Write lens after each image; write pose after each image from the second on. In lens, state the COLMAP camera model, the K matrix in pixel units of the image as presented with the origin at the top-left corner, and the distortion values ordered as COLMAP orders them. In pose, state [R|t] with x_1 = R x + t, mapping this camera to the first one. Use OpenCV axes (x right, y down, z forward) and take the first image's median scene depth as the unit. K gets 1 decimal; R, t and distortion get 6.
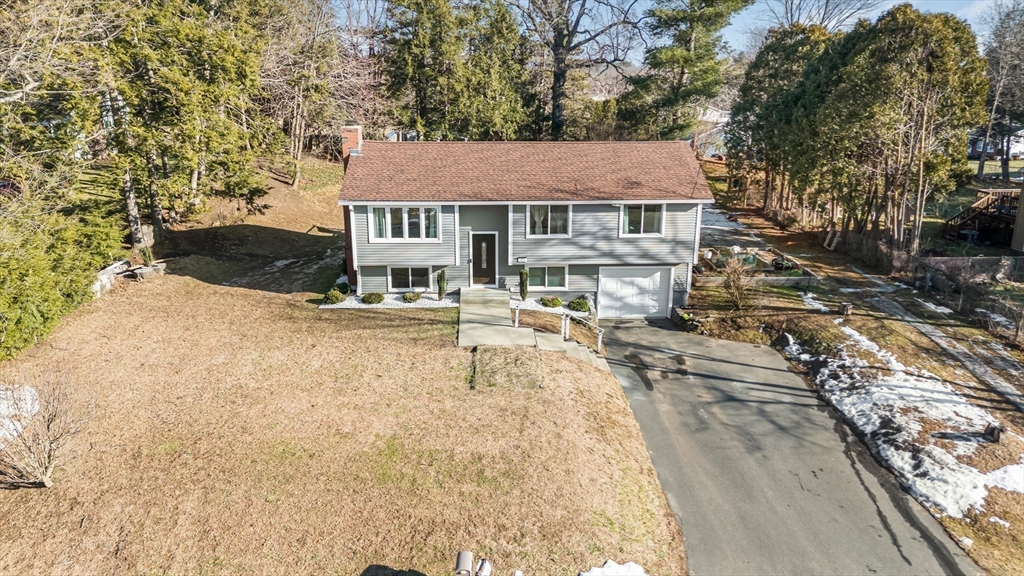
lens RADIAL K [[739.8, 0, 512.0], [0, 739.8, 288.0], [0, 0, 1]] dist [-0.000620, -0.001808]
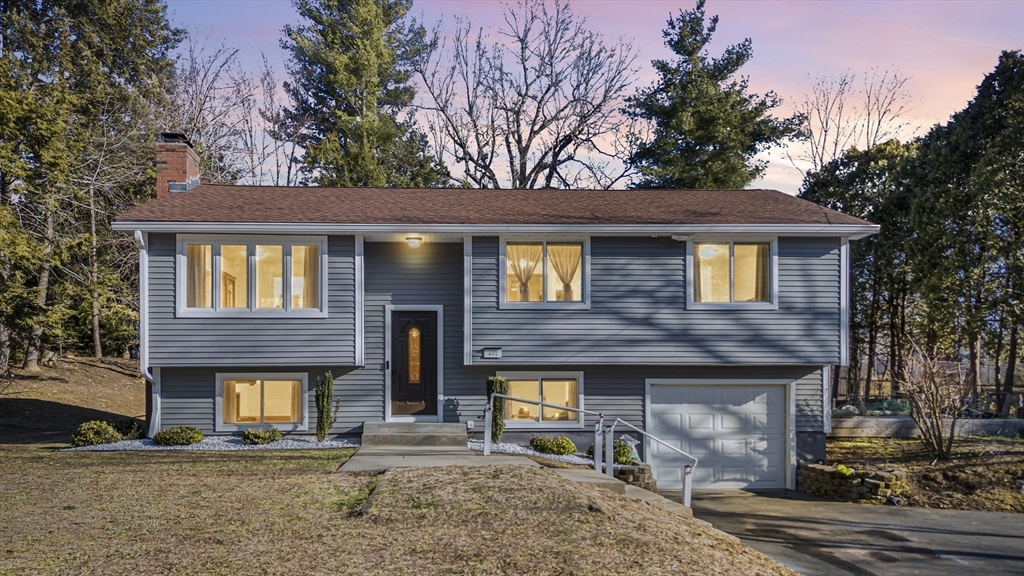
lens RADIAL K [[772.0, 0, 467.1], [0, 772.0, 382.8], [0, 0, 1]] dist [0.022530, 0.000889]
pose [[0.999868, -0.004918, 0.015471, -0.010715], [0.009250, 0.955762, -0.293996, 0.128568], [-0.013340, 0.294100, 0.955682, 0.514866]]
